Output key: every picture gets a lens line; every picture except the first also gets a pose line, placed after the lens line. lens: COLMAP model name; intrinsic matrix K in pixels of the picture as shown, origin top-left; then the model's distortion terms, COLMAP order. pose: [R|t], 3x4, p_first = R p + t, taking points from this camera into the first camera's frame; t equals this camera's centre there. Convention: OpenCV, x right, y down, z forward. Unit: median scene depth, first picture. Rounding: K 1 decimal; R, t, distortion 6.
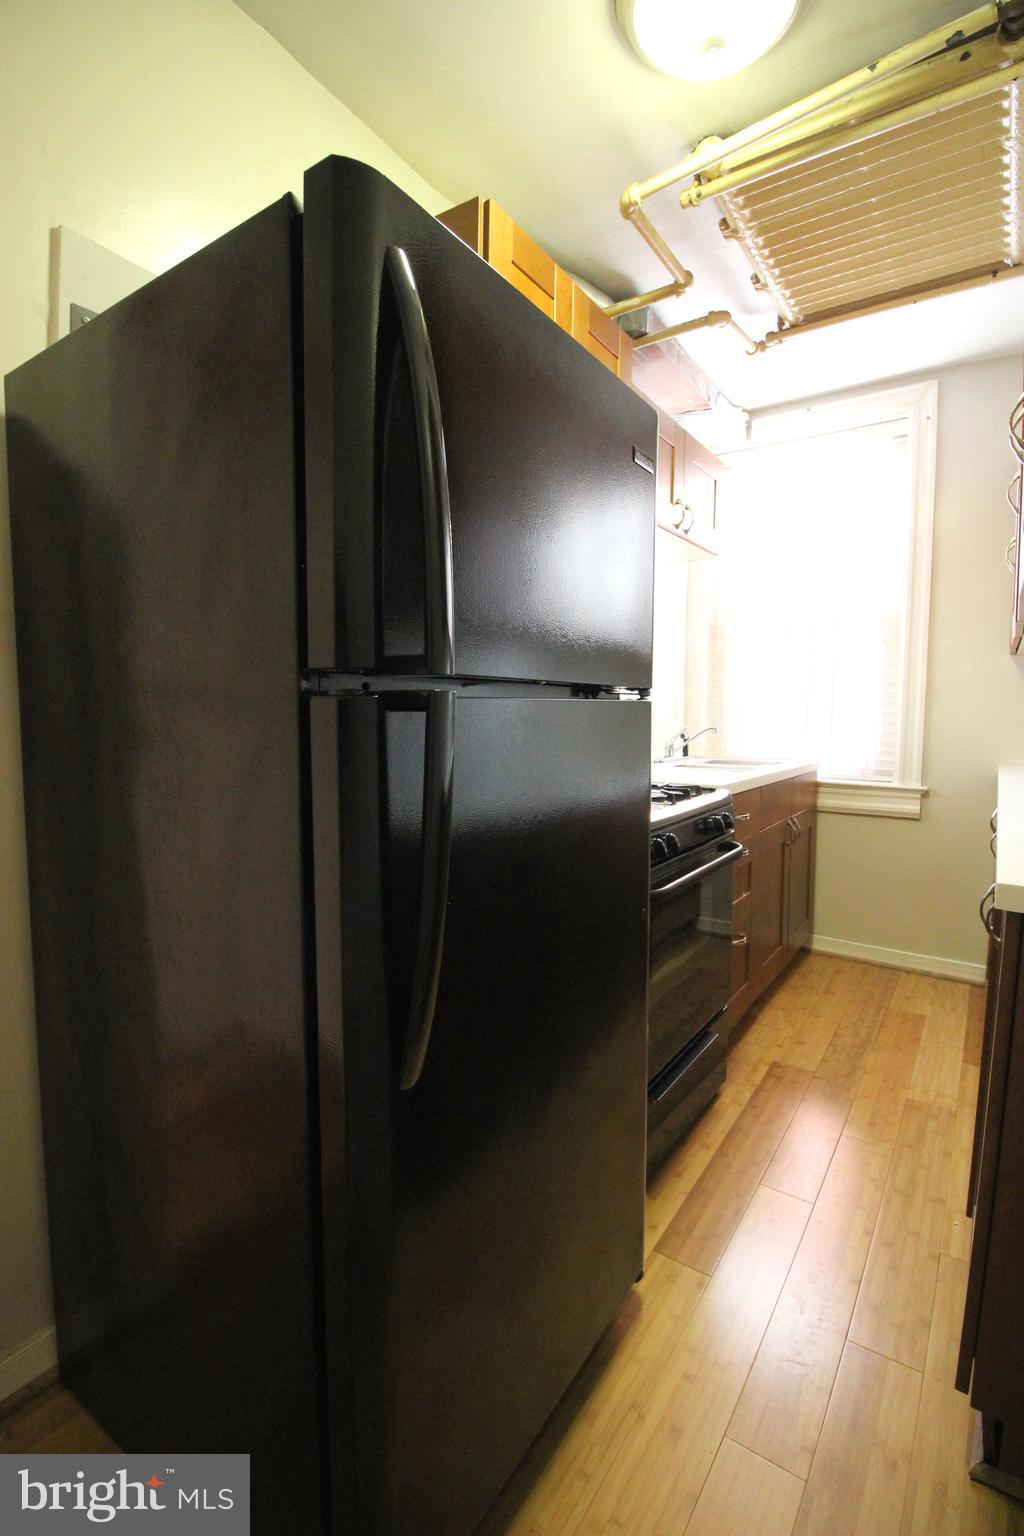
lens RADIAL K [[721.6, 0, 506.9], [0, 721.6, 760.9], [0, 0, 1]] dist [-0.004778, -0.006901]
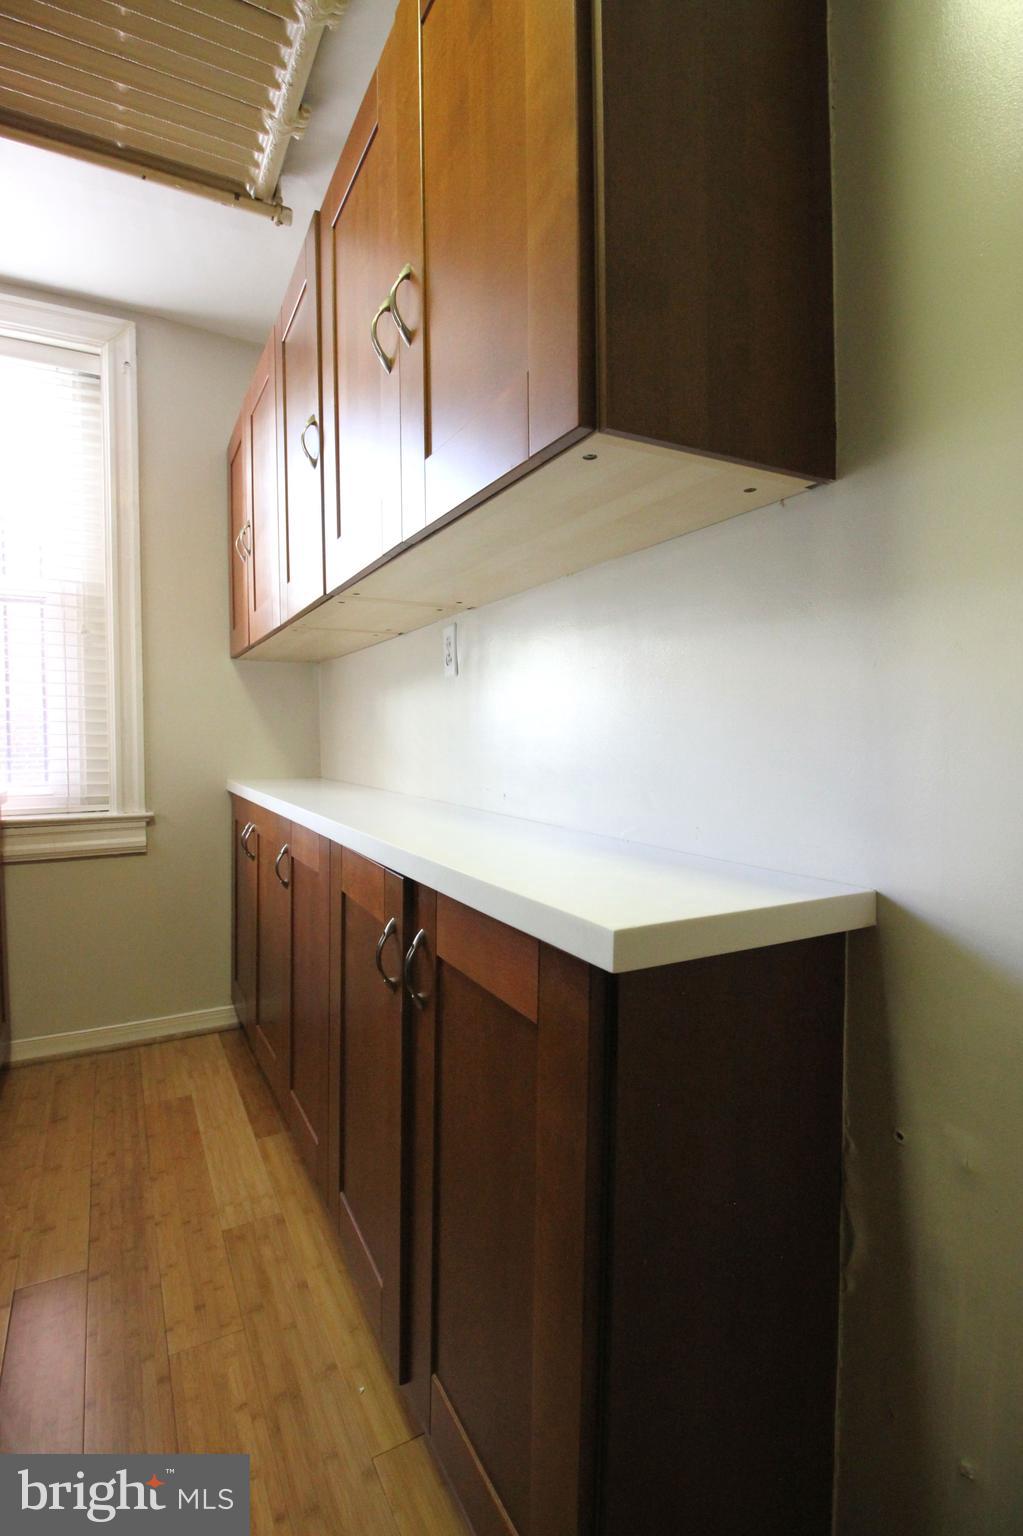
lens RADIAL K [[721.6, 0, 518.1], [0, 721.6, 756.2], [0, 0, 1]] dist [-0.004778, -0.006901]
pose [[0.444401, -0.032406, 0.895242, 0.036870], [0.077335, 0.997003, -0.002299, 0.006965], [-0.892484, 0.070255, 0.445575, 0.278270]]
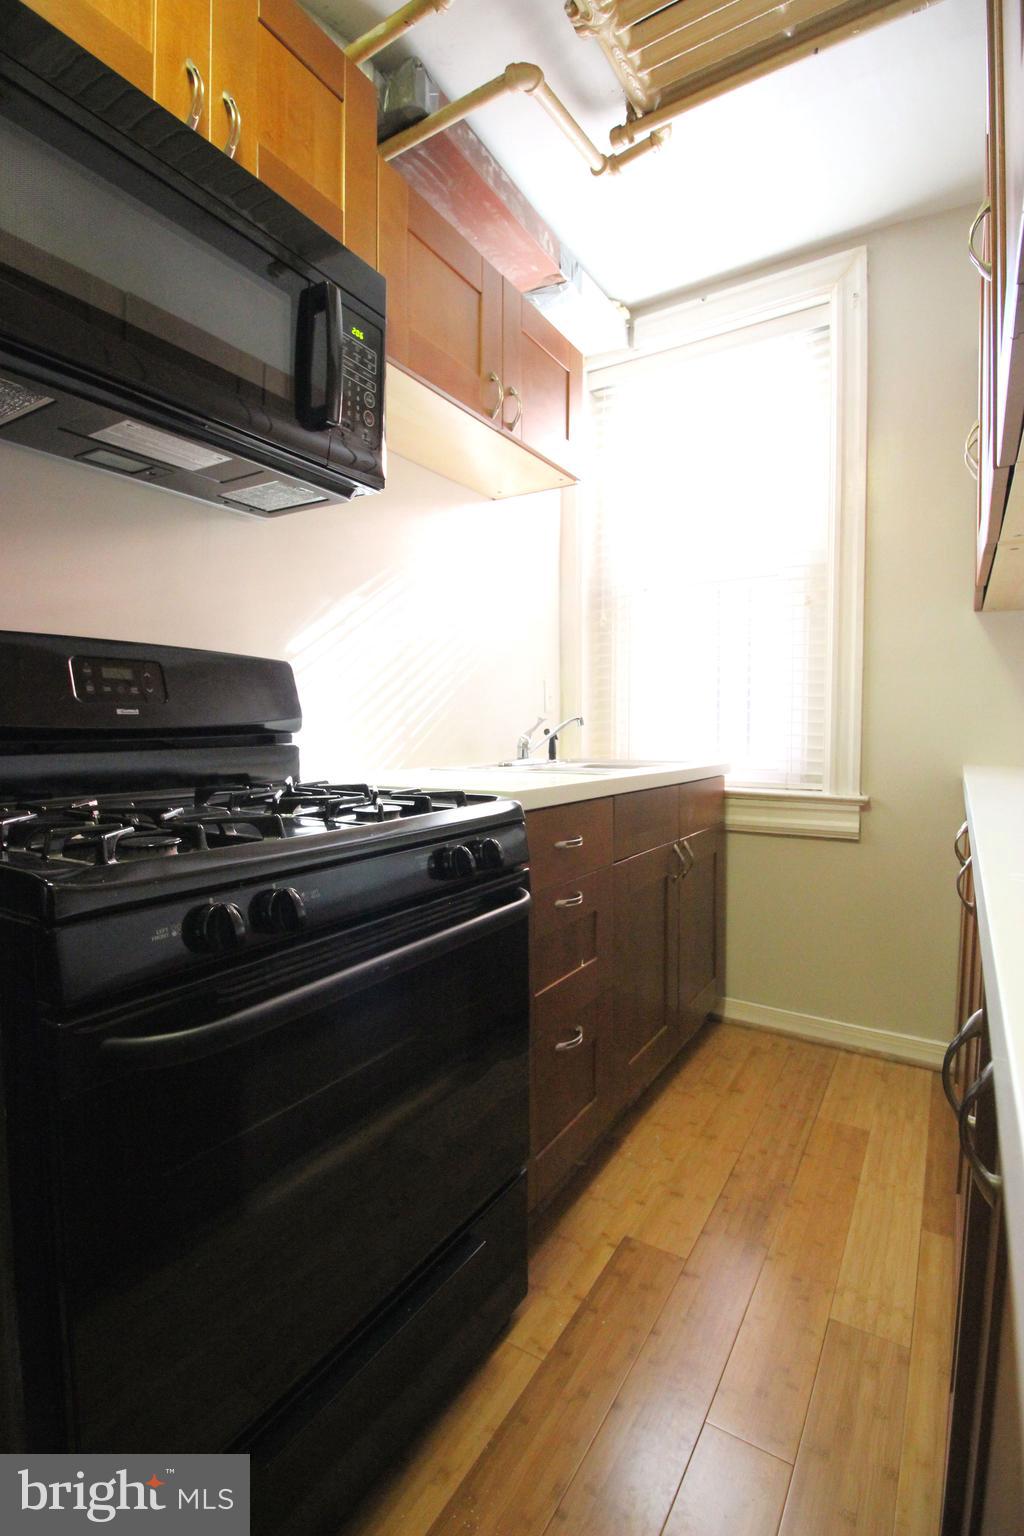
lens RADIAL K [[721.6, 0, 510.5], [0, 721.6, 754.9], [0, 0, 1]] dist [-0.004778, -0.006901]
pose [[0.999011, -0.005857, 0.044074, 0.205826], [0.007445, 0.999326, -0.035946, 0.019234], [-0.043833, 0.036239, 0.998381, 0.308463]]
